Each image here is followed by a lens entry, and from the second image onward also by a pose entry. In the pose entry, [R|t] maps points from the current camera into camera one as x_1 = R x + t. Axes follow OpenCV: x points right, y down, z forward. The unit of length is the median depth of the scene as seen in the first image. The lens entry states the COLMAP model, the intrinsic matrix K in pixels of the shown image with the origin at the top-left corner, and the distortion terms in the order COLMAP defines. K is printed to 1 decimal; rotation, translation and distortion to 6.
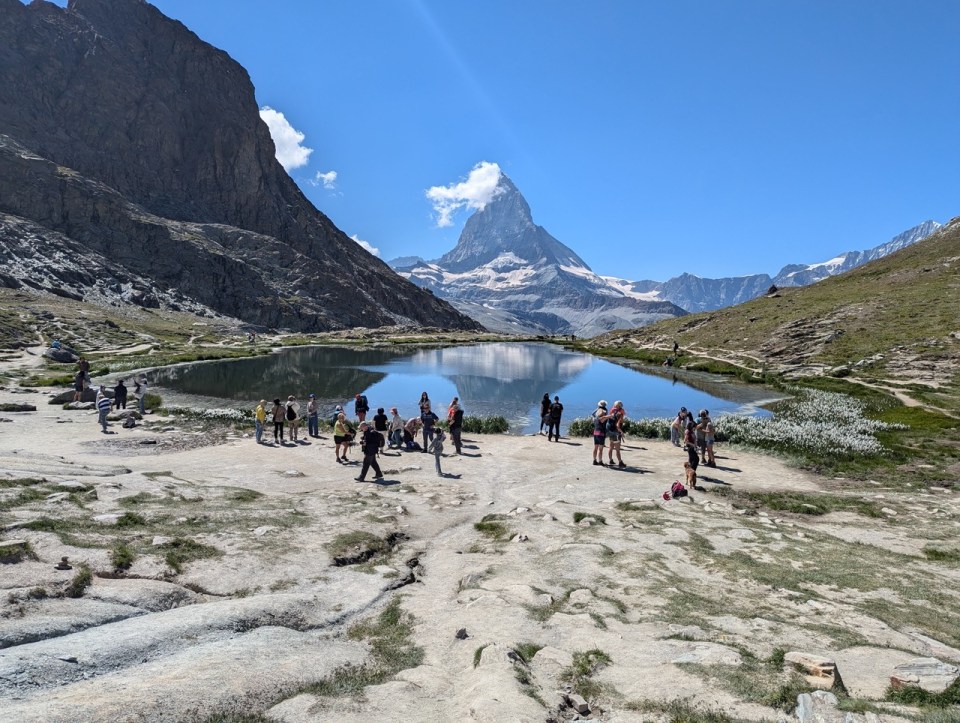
lens RADIAL K [[668.1, 0, 474.5], [0, 668.1, 362.0], [0, 0, 1]] dist [0.079157, -0.083503]
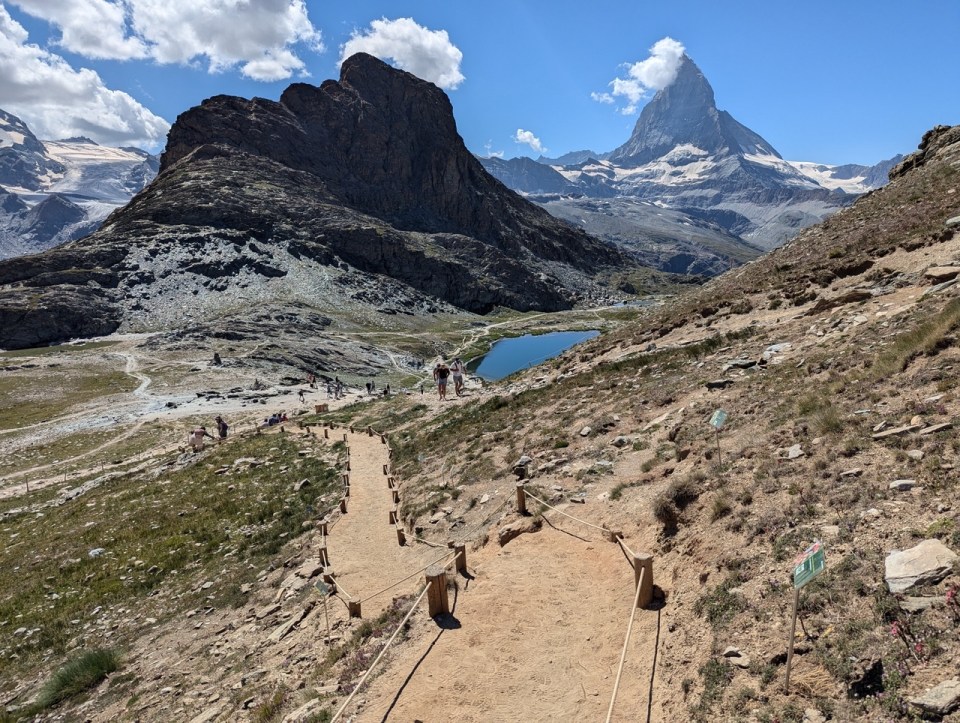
lens RADIAL K [[668.1, 0, 482.5], [0, 668.1, 367.3], [0, 0, 1]] dist [0.079157, -0.083503]
pose [[0.971447, 0.027397, -0.235671, 0.095790], [0.010333, 0.987483, 0.157388, -0.101535], [0.237033, -0.155330, 0.959004, -0.486211]]
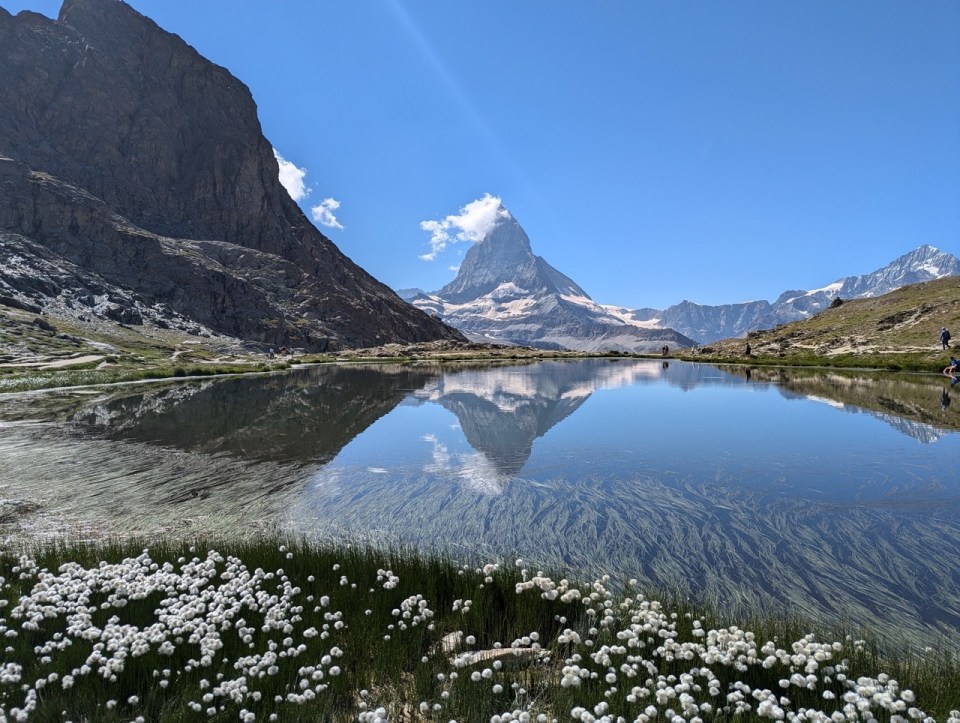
lens RADIAL K [[668.1, 0, 478.7], [0, 668.1, 358.7], [0, 0, 1]] dist [0.079157, -0.083503]
pose [[0.999847, -0.016562, 0.005594, -0.028081], [0.016825, 0.998575, -0.050641, 0.003252], [-0.004747, 0.050727, 0.998701, 0.077954]]
